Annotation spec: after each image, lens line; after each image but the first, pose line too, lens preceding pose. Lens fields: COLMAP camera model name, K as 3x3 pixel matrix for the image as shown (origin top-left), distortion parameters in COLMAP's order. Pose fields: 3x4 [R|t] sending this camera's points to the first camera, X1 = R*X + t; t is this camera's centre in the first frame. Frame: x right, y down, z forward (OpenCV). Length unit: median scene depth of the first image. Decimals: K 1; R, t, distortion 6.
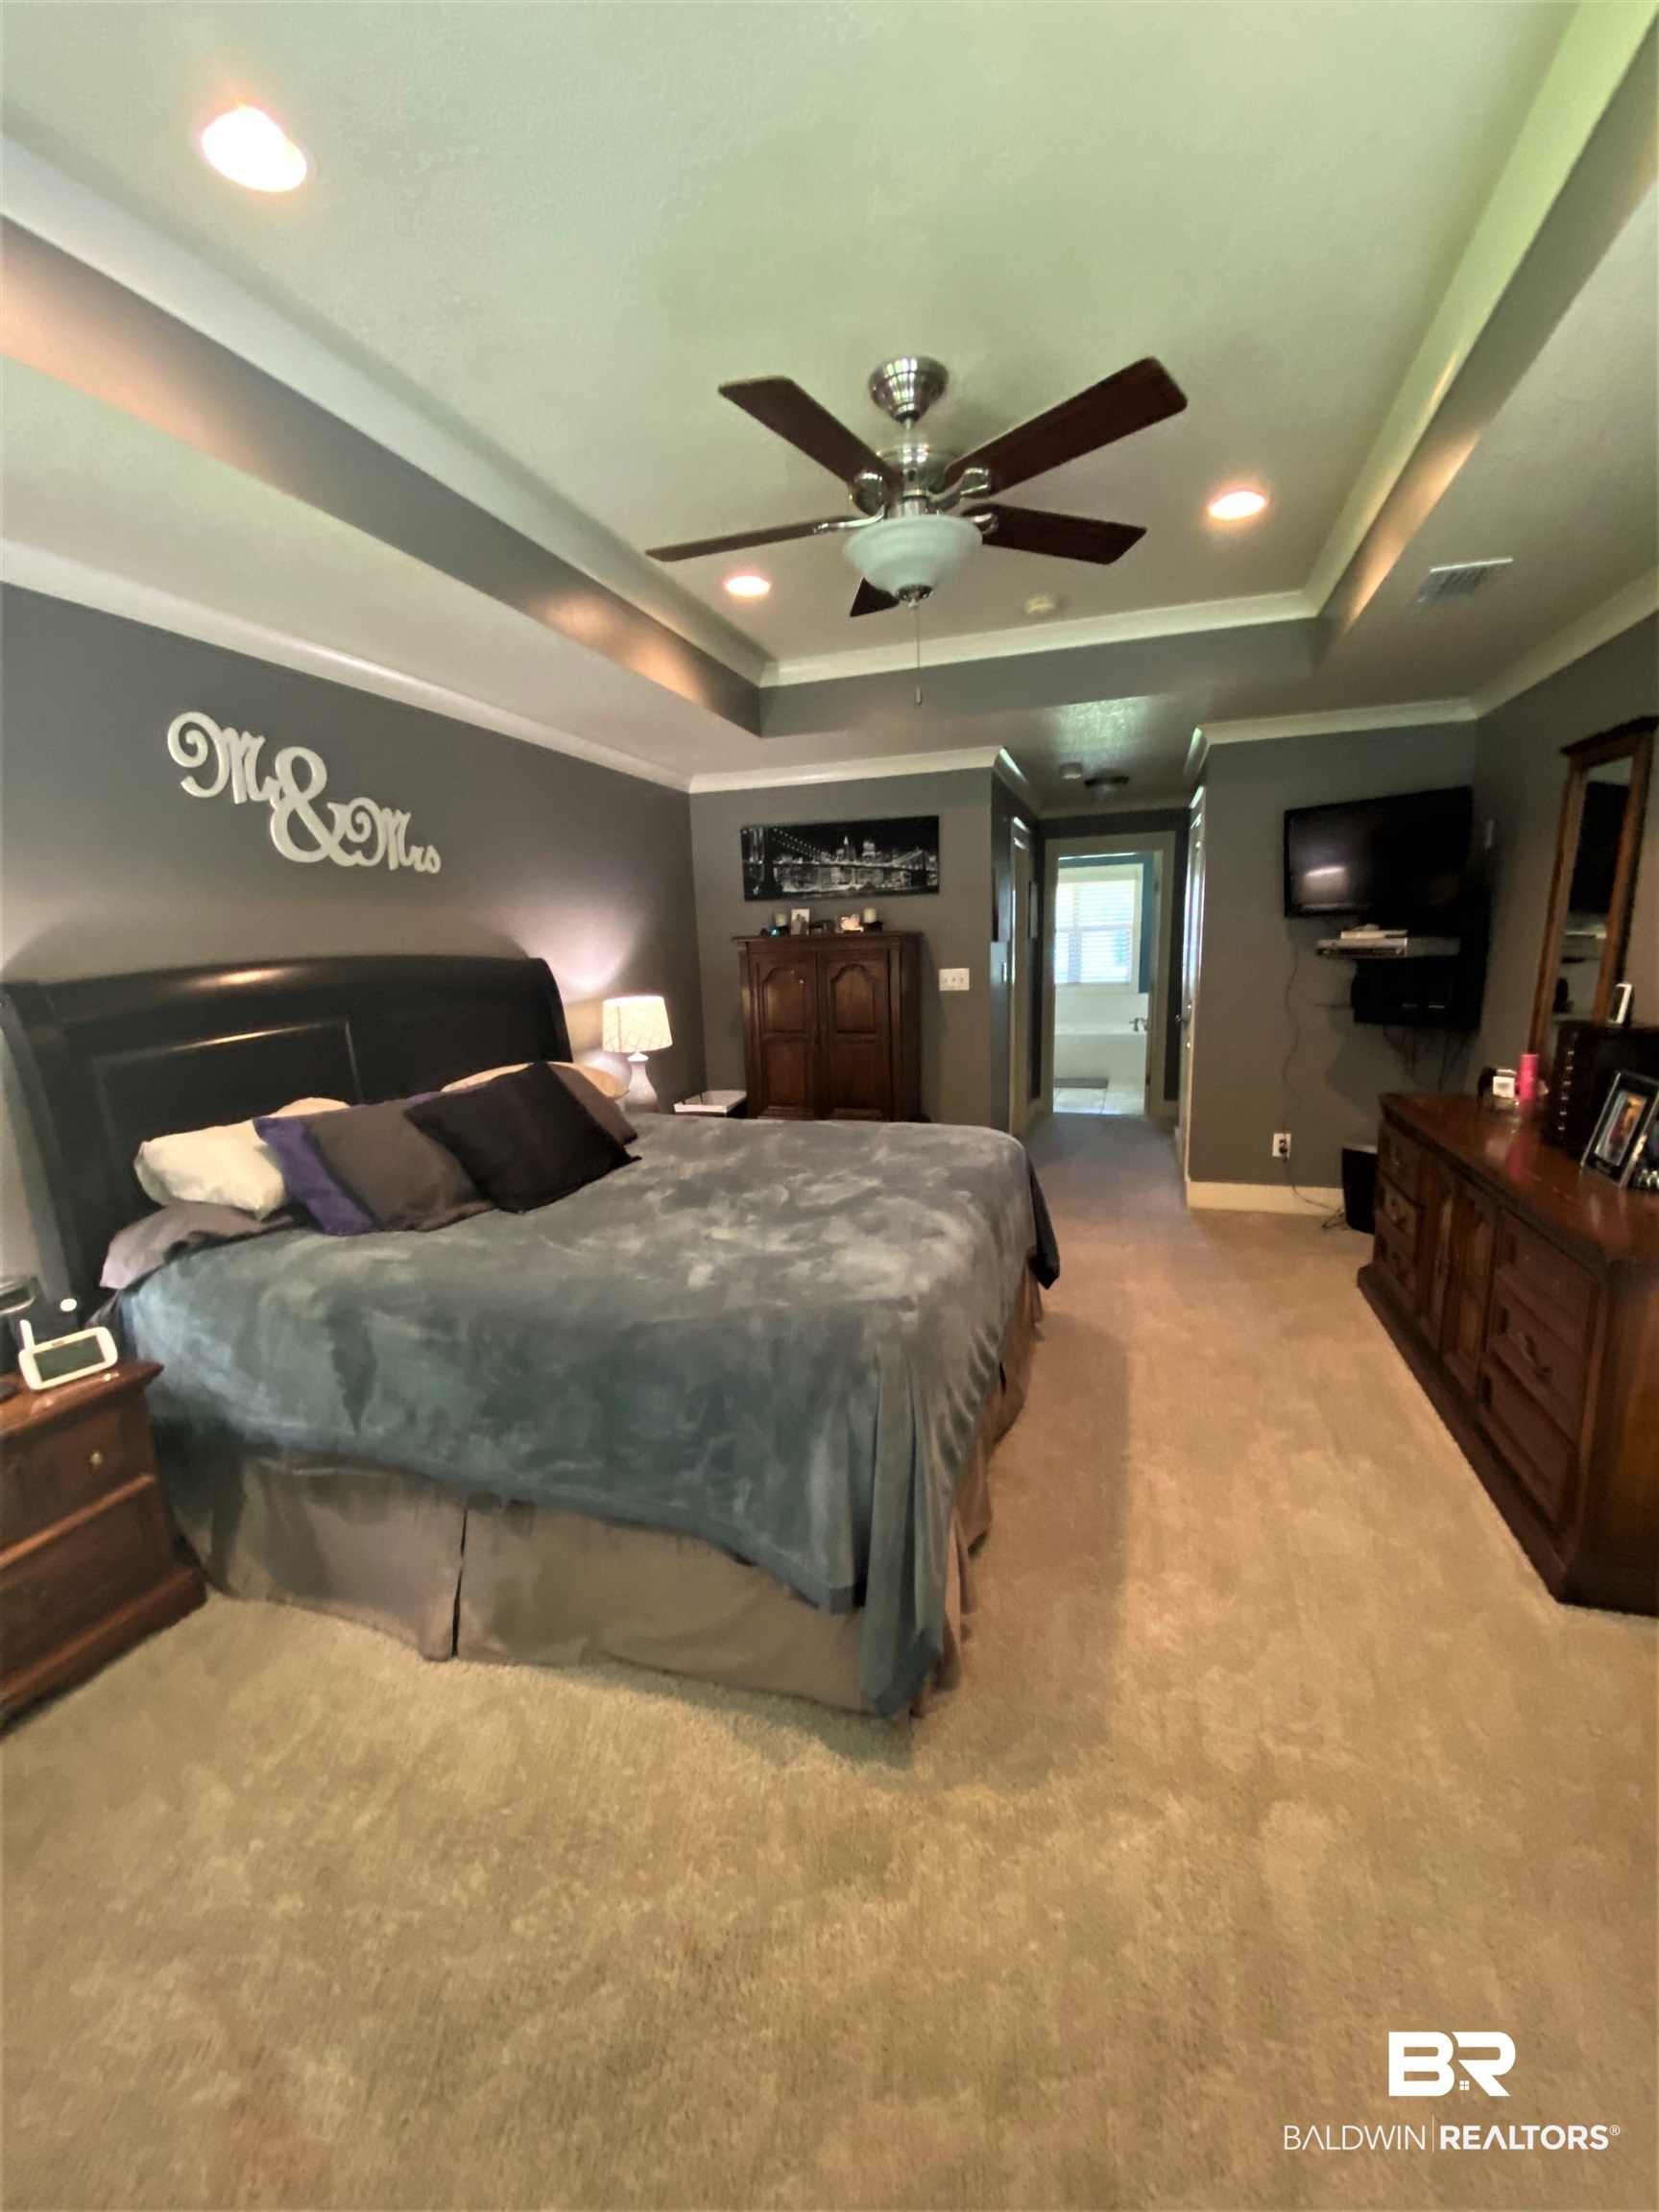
lens RADIAL K [[906.0, 0, 832.1], [0, 906.0, 1114.1], [0, 0, 1]] dist [0.011050, -0.007762]
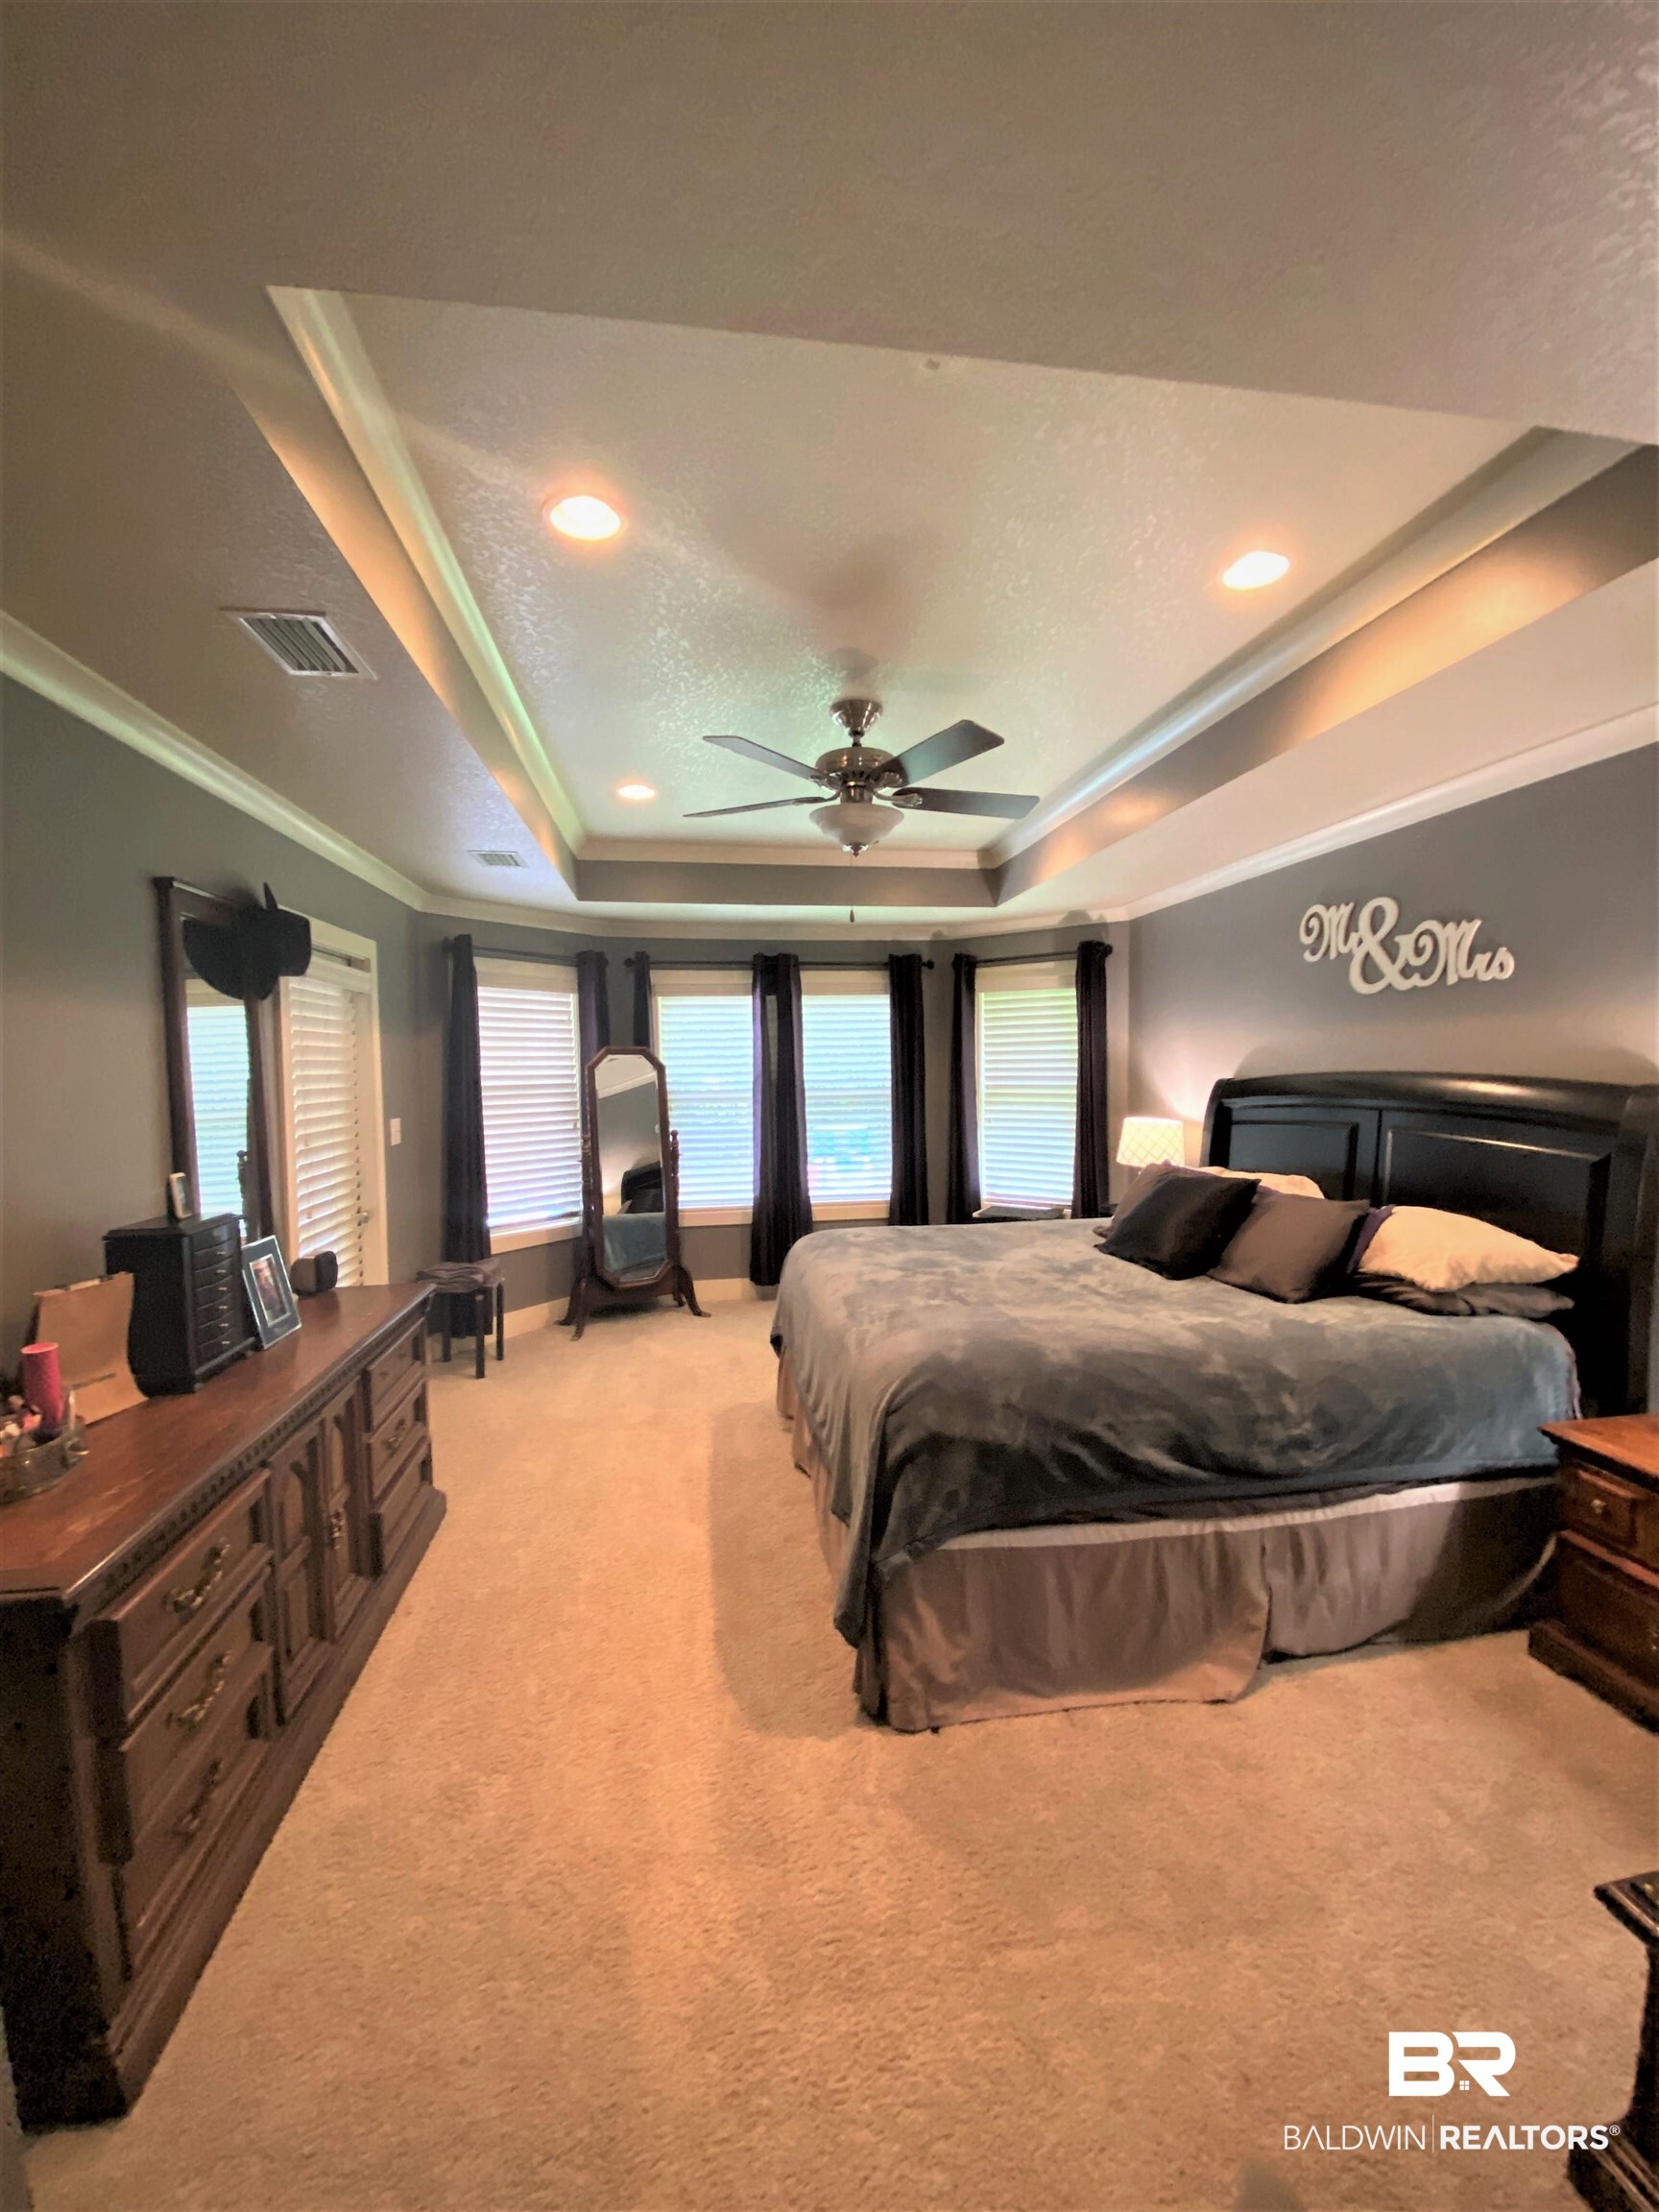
lens RADIAL K [[906.0, 0, 826.8], [0, 906.0, 1111.9], [0, 0, 1]] dist [0.011050, -0.007762]
pose [[-0.894050, 0.067792, -0.442809, 0.585567], [-0.043822, 0.970507, 0.237058, -0.366899], [0.445820, 0.231346, -0.864710, 1.703577]]
